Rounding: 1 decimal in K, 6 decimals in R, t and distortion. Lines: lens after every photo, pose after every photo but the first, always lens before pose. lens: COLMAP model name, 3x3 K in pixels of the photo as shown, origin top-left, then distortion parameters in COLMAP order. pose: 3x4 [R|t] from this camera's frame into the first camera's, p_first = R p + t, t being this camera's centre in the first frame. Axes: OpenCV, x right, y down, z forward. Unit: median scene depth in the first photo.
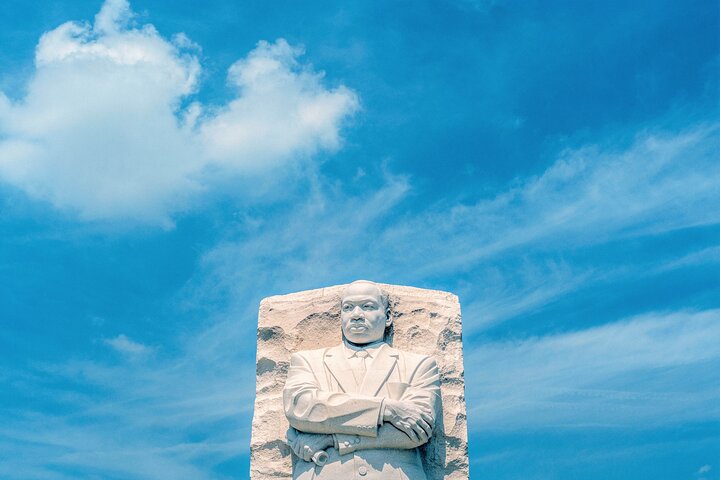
lens RADIAL K [[1058.6, 0, 360.0], [0, 1058.6, 240.0], [0, 0, 1]] dist [0.016933, 0.193112]
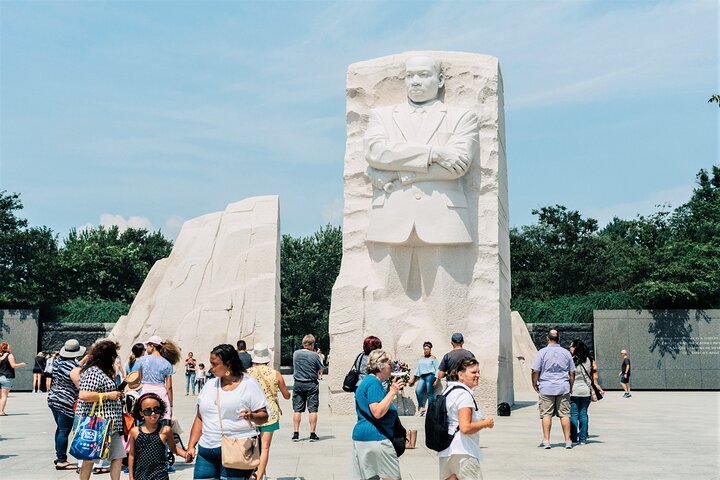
lens RADIAL K [[1058.6, 0, 360.0], [0, 1058.6, 240.0], [0, 0, 1]] dist [0.016933, 0.193112]
pose [[0.992257, -0.009176, -0.123859, 0.092298], [0.046068, 0.953317, 0.298438, -0.144121], [0.115338, -0.301833, 0.946358, -0.355010]]
